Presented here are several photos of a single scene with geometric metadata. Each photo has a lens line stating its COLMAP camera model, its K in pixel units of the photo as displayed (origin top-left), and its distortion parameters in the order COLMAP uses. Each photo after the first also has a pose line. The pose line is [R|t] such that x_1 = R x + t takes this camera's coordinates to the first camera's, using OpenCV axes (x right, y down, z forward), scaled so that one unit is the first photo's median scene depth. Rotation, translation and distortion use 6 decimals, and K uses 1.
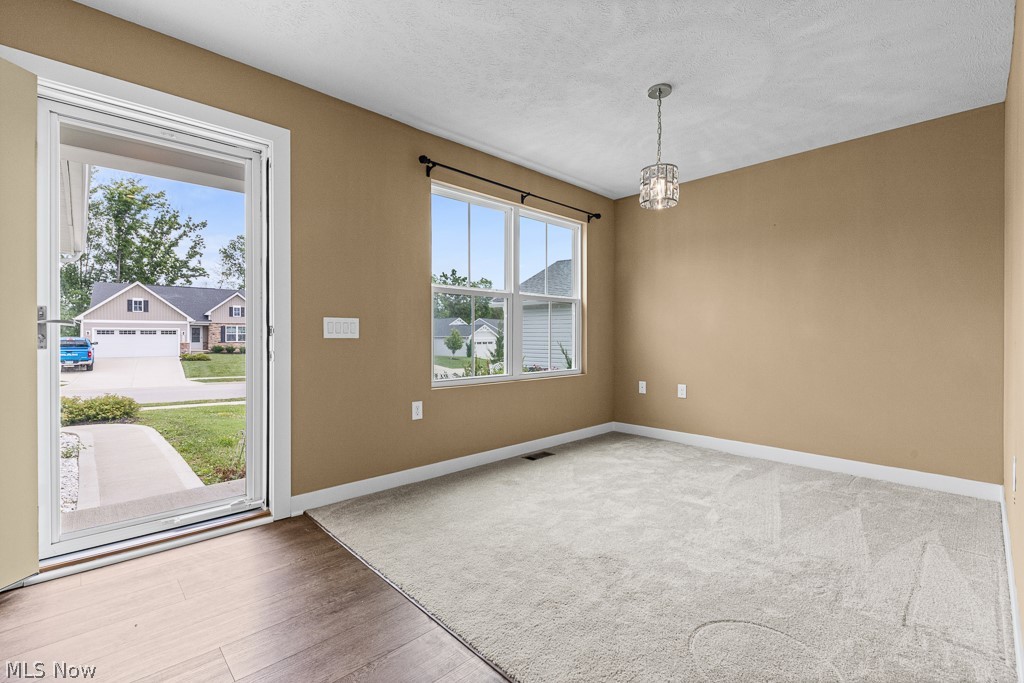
lens RADIAL K [[442.5, 0, 509.4], [0, 442.5, 337.2], [0, 0, 1]] dist [0.002121, -0.001379]
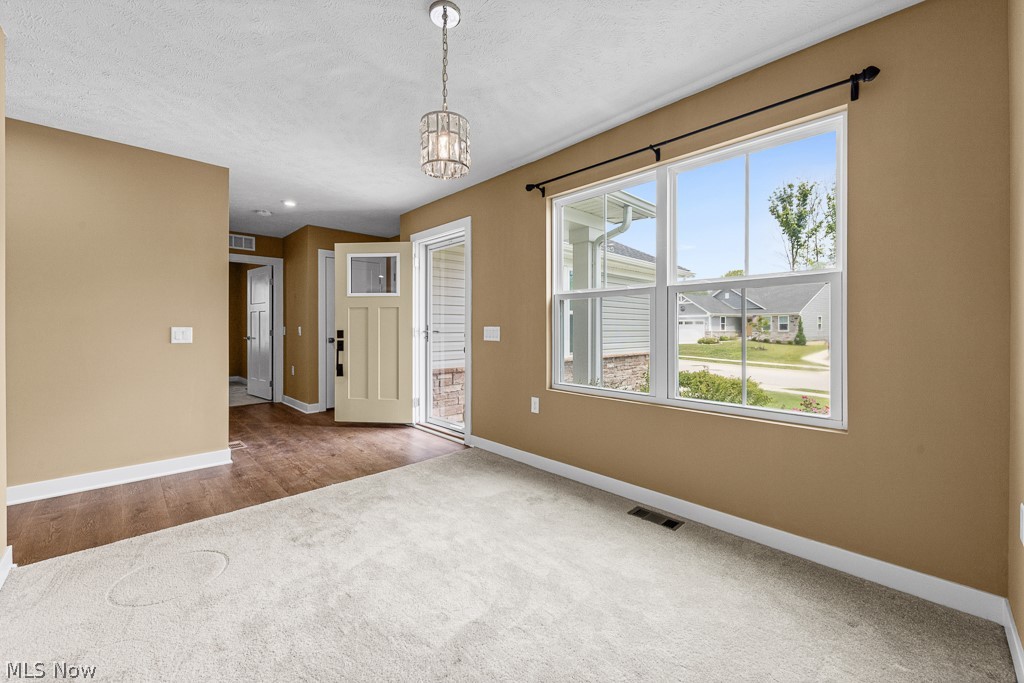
lens RADIAL K [[406.6, 0, 513.5], [0, 406.6, 332.2], [0, 0, 1]] dist [0.005979, -0.000632]
pose [[0.009875, 0.005323, -0.999937, 0.845745], [-0.008719, 0.999948, 0.005237, -0.029377], [0.999913, 0.008667, 0.009921, 0.927501]]
